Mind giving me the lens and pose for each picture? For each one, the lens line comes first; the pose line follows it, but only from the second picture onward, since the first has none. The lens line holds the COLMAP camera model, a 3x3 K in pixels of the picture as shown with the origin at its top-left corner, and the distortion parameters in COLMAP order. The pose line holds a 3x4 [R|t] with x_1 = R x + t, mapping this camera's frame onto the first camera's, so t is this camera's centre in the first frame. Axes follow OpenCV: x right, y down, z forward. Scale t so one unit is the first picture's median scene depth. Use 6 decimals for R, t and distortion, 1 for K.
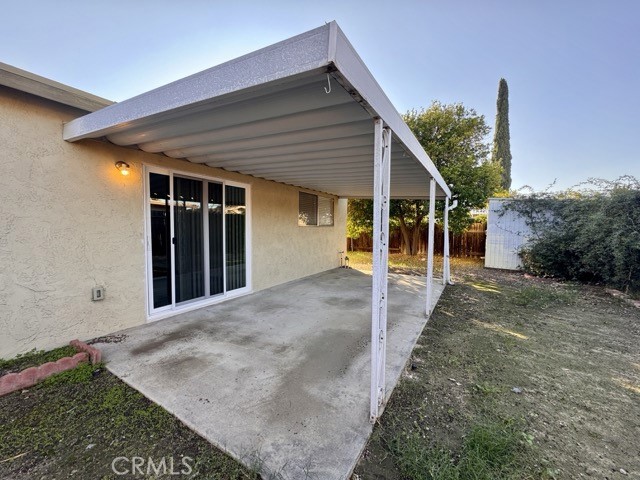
lens RADIAL K [[256.7, 0, 319.0], [0, 256.7, 239.6], [0, 0, 1]] dist [-0.001147, 0.000008]
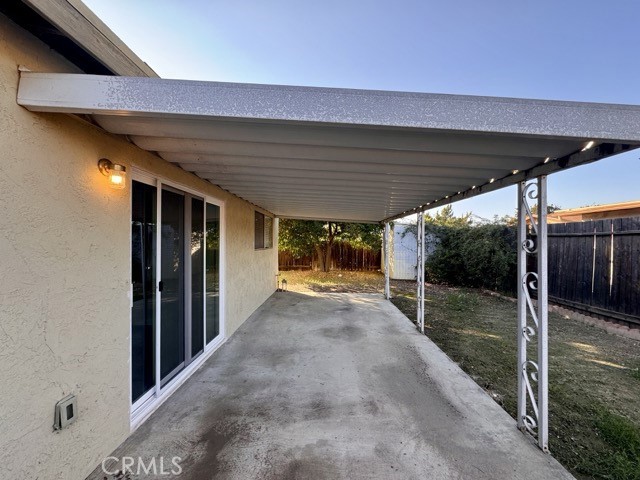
lens RADIAL K [[256.7, 0, 319.0], [0, 256.7, 239.6], [0, 0, 1]] dist [-0.001147, 0.000008]
pose [[0.867712, -0.002725, 0.497060, -0.578785], [0.028665, 0.998595, -0.044566, -0.078135], [-0.496241, 0.052919, 0.866571, 0.252286]]
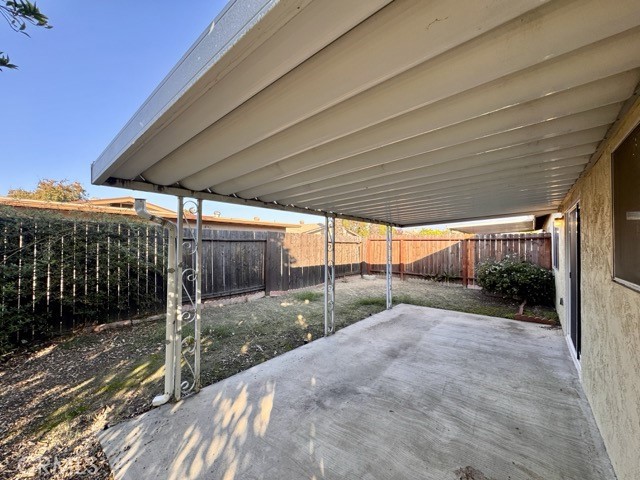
lens RADIAL K [[257.3, 0, 318.3], [0, 257.3, 238.6], [0, 0, 1]] dist [-0.001473, 0.000244]
pose [[-0.989587, -0.010115, 0.143579, 0.359718], [-0.005655, 0.999490, 0.031437, -0.189847], [-0.143823, 0.030298, -0.989139, 2.387285]]
